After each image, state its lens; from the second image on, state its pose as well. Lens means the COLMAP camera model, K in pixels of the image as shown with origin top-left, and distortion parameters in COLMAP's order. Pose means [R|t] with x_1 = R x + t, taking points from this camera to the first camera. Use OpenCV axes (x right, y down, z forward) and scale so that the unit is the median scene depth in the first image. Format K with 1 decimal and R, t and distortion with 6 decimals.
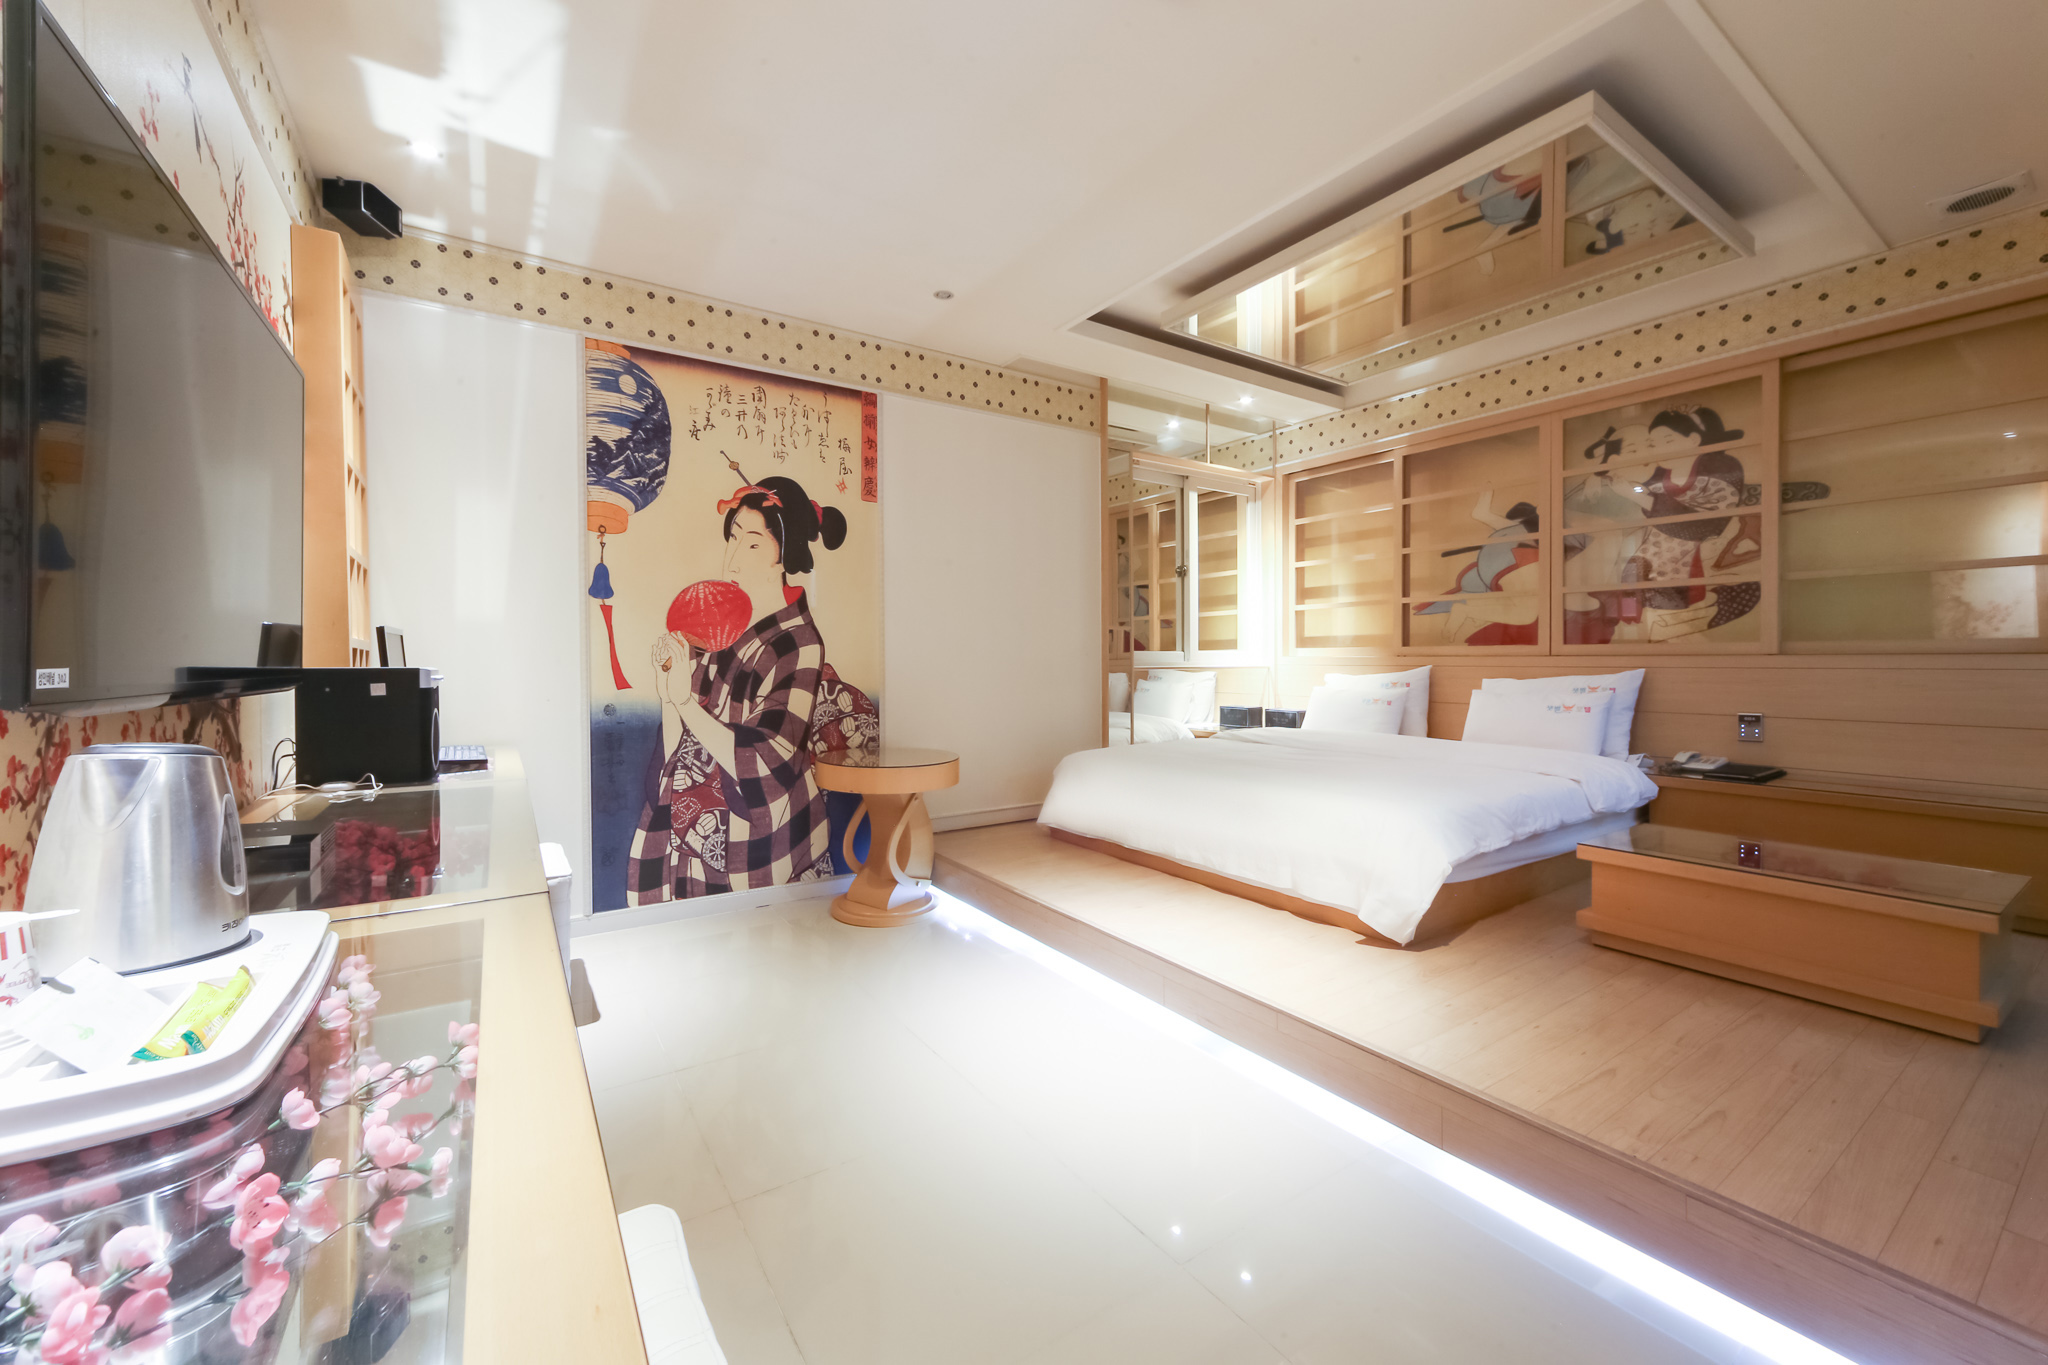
lens RADIAL K [[797.4, 0, 1028.0], [0, 797.4, 668.2], [0, 0, 1]] dist [-0.001822, -0.000061]
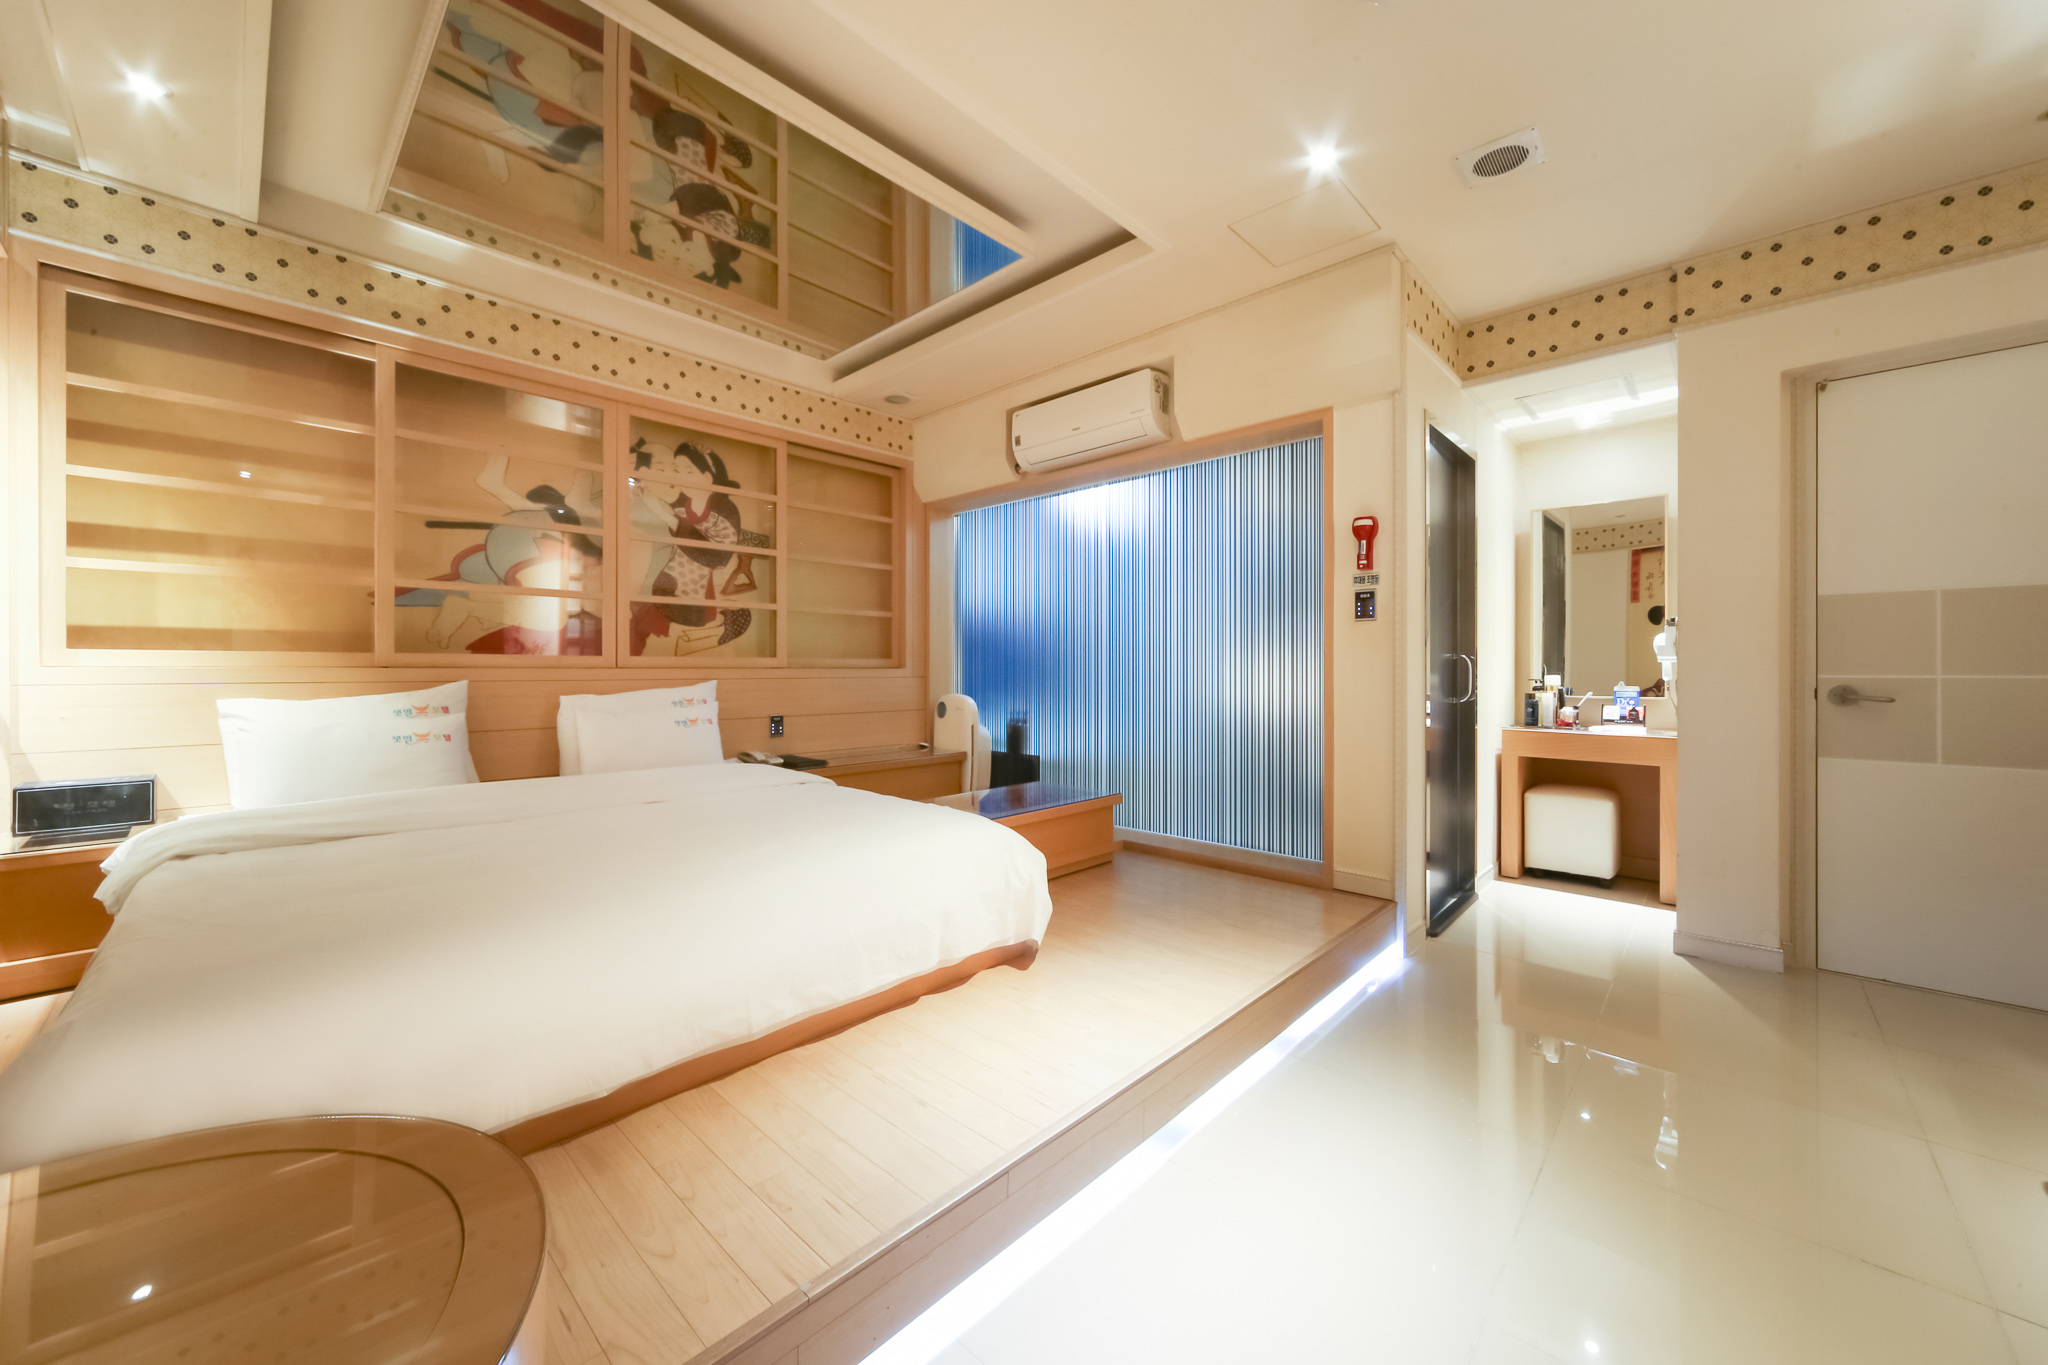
lens RADIAL K [[751.8, 0, 1030.0], [0, 751.8, 675.2], [0, 0, 1]] dist [0.002843, 0.000258]
pose [[-0.215316, -0.009099, 0.976502, -0.307991], [0.007906, 0.999908, 0.011060, -0.013977], [-0.976513, 0.010102, -0.215224, 0.773294]]
